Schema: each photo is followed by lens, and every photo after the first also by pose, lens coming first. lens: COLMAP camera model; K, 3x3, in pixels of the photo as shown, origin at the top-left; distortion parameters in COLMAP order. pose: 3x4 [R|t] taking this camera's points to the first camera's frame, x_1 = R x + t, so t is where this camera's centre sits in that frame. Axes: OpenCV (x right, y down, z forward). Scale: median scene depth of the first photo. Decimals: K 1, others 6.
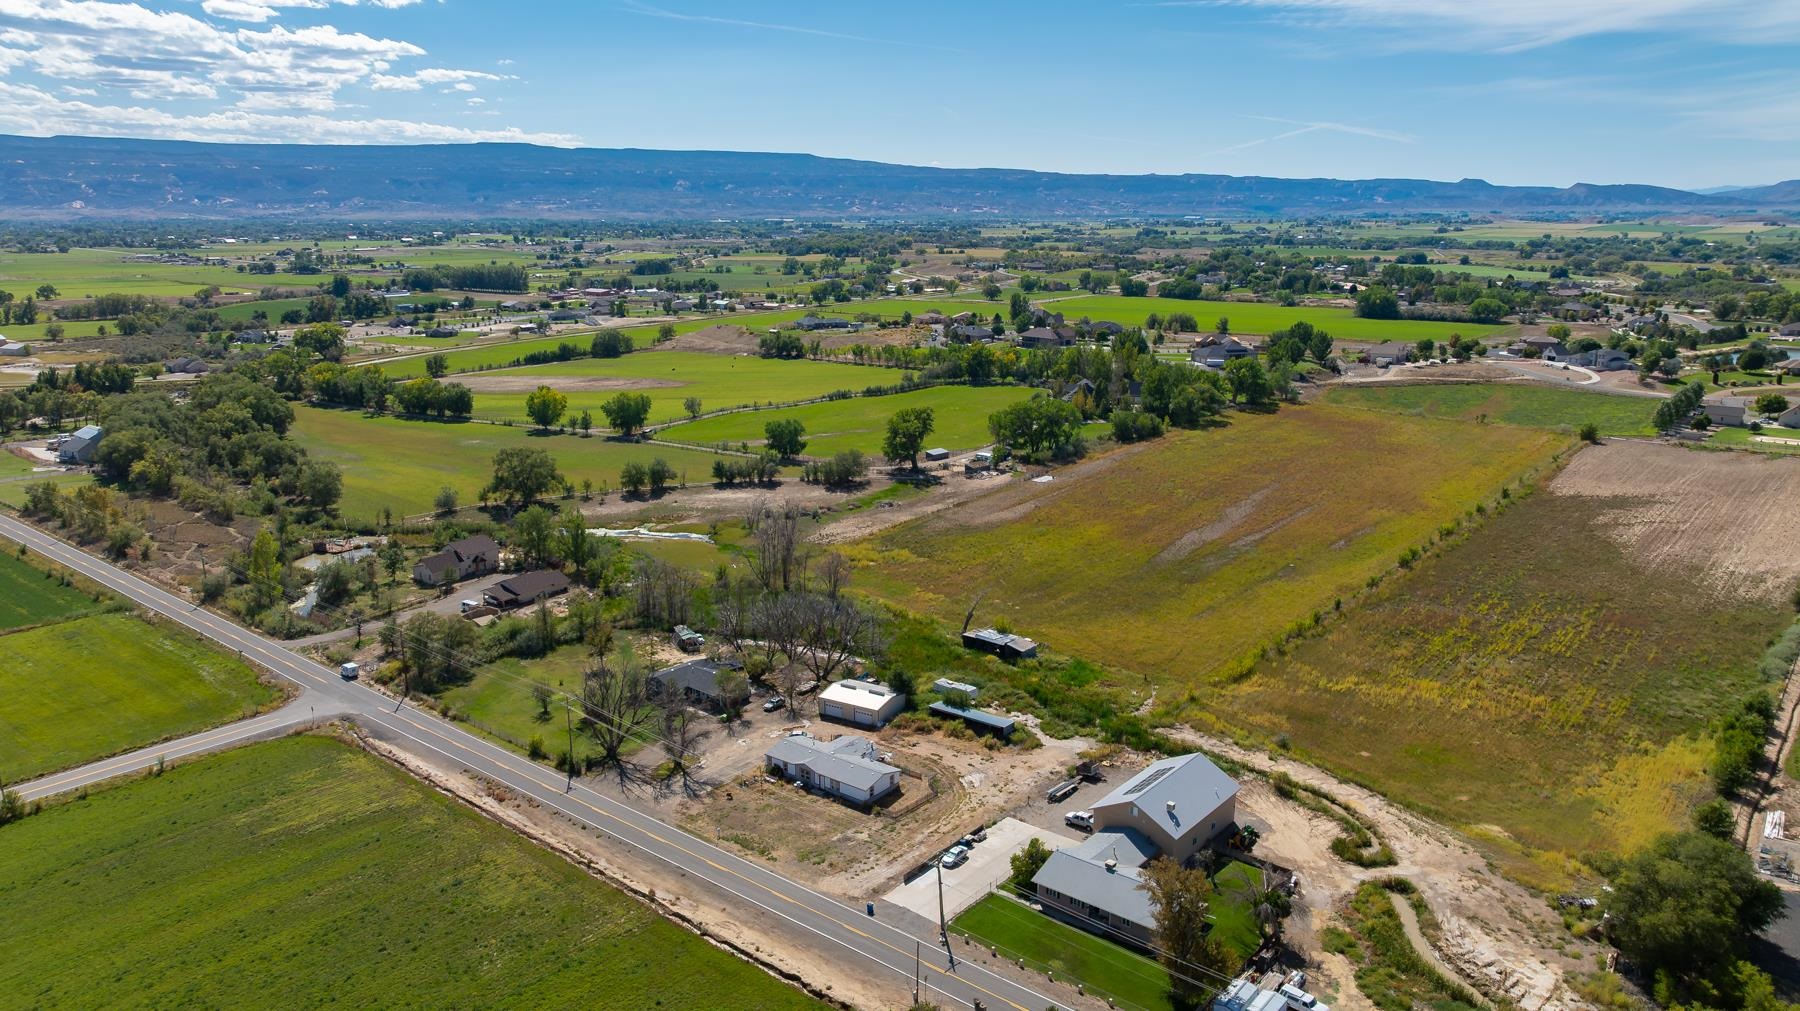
lens RADIAL K [[1260.1, 0, 912.3], [0, 1260.1, 499.1], [0, 0, 1]] dist [-0.038857, 0.049111]
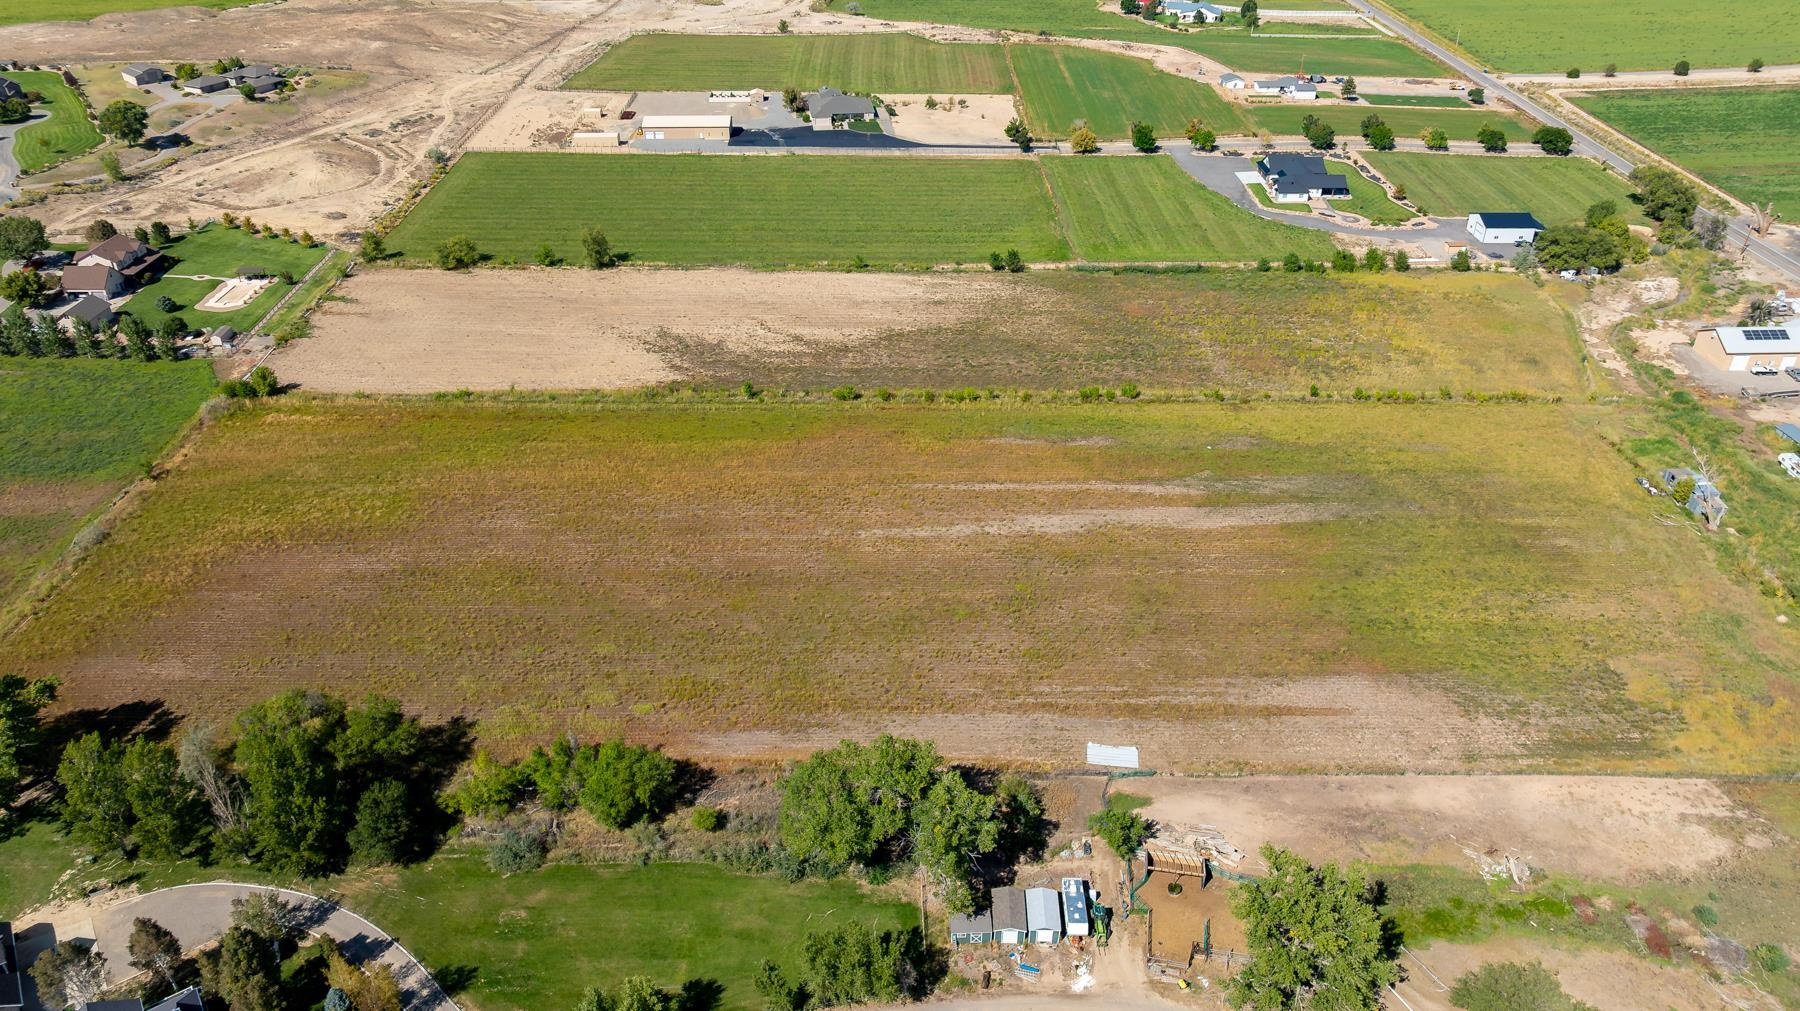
lens RADIAL K [[1260.1, 0, 911.3], [0, 1260.1, 532.5], [0, 0, 1]] dist [-0.038857, 0.049111]
pose [[-0.650144, -0.408980, 0.640350, -0.145362], [0.178078, 0.737283, 0.651691, -0.515353], [-0.738648, 0.537725, -0.406510, 1.564173]]
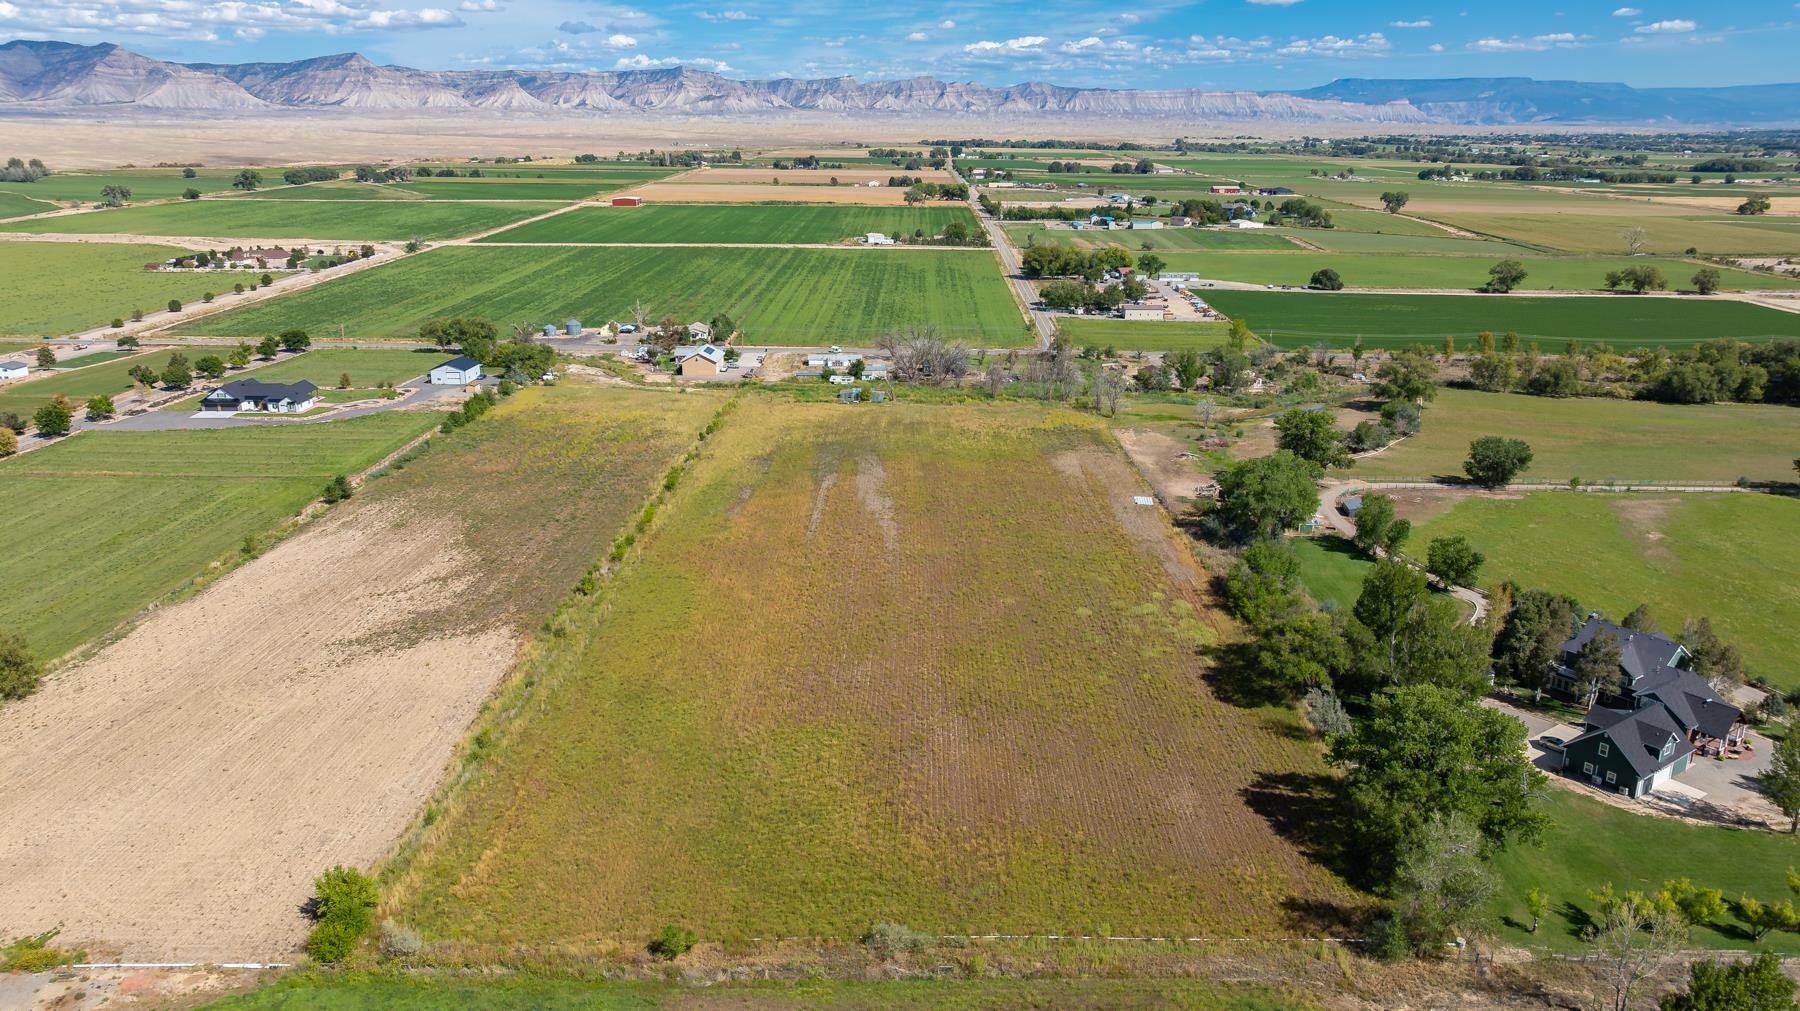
lens RADIAL K [[1260.1, 0, 915.2], [0, 1260.1, 492.5], [0, 0, 1]] dist [-0.038857, 0.049111]
pose [[-0.776554, 0.176700, -0.604765, 0.890537], [-0.146637, 0.882821, 0.446233, -0.450681], [0.612749, 0.435206, -0.659648, 1.852959]]
